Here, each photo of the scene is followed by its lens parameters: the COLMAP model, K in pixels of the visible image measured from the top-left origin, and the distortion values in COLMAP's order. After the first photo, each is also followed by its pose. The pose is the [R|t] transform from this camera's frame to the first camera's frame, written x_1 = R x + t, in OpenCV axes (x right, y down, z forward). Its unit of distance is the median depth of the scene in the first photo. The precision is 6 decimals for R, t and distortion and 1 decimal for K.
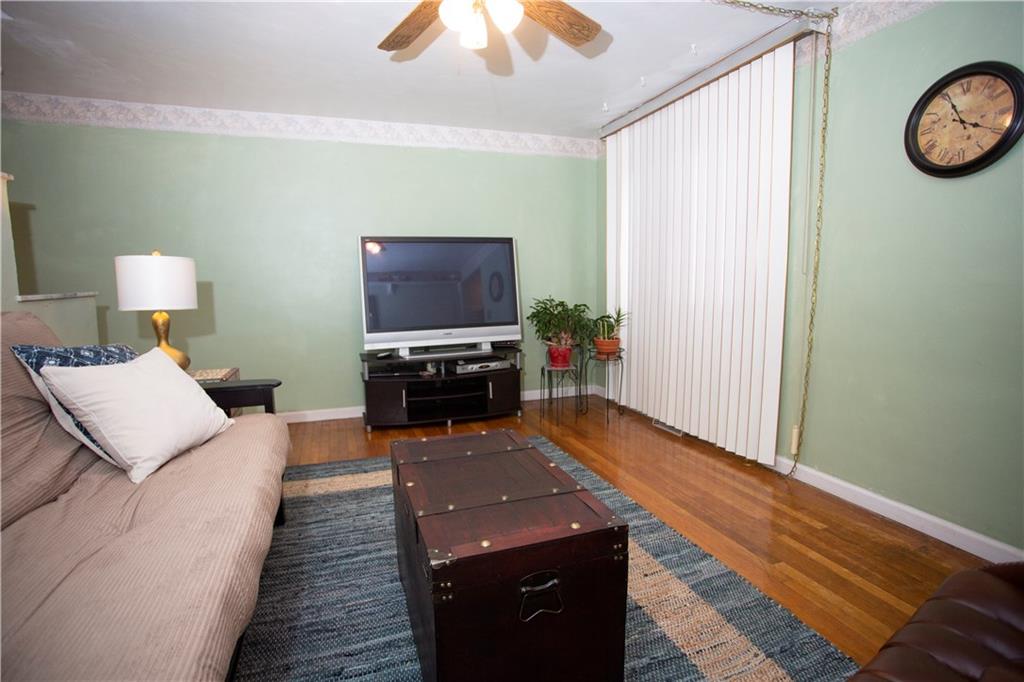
lens RADIAL K [[497.4, 0, 510.1], [0, 497.4, 338.5], [0, 0, 1]] dist [-0.072730, 0.030210]
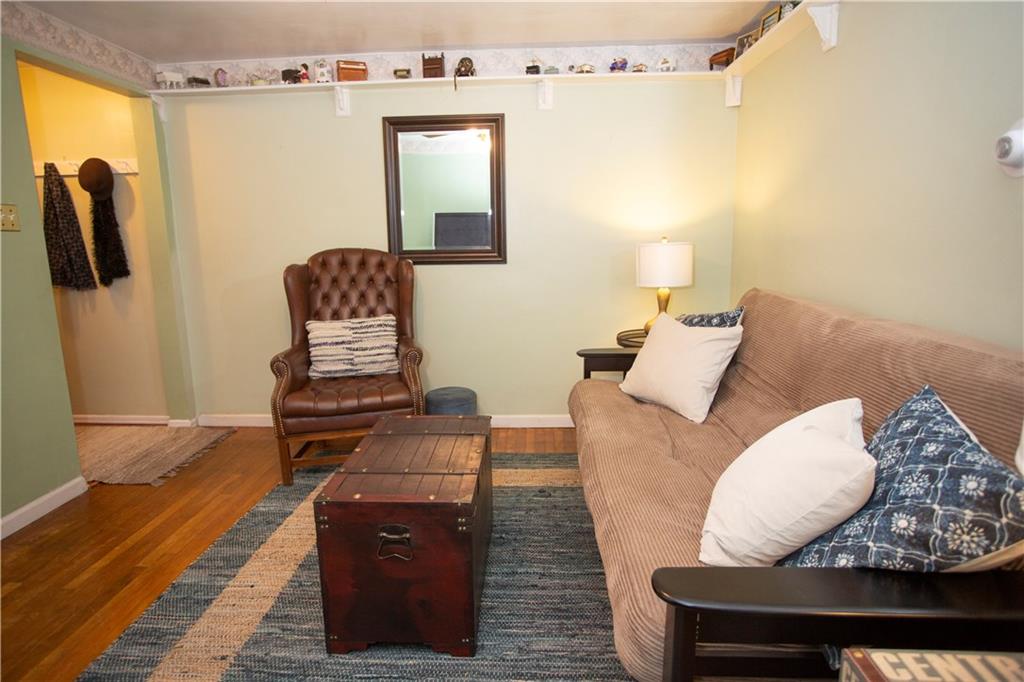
lens RADIAL K [[594.0, 0, 512.0], [0, 594.0, 341.0], [0, 0, 1]] dist [-0.072079, 0.049522]
pose [[-0.925896, -0.045026, 0.375086, -0.323812], [0.070053, 0.955189, 0.287588, -0.154348], [-0.371227, 0.292553, -0.881251, 0.856893]]
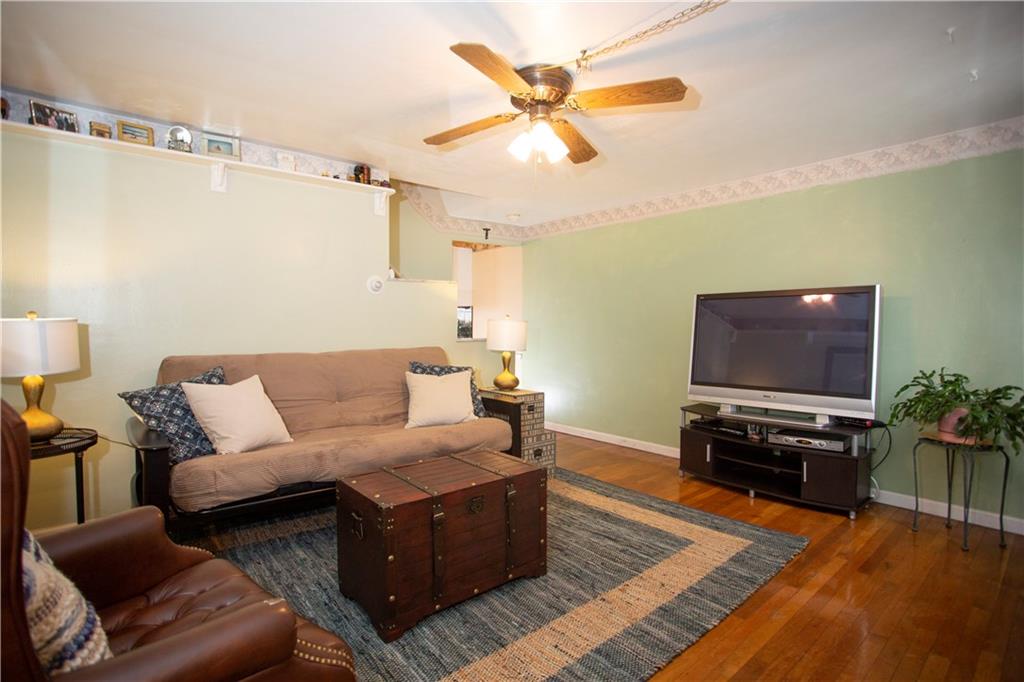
lens RADIAL K [[497.4, 0, 510.1], [0, 497.4, 338.5], [0, 0, 1]] dist [-0.072730, 0.030210]
pose [[0.347497, 0.038865, -0.936875, 0.572794], [-0.115967, 0.993251, -0.001810, -0.062204], [0.930482, 0.109275, 0.349659, 0.250024]]
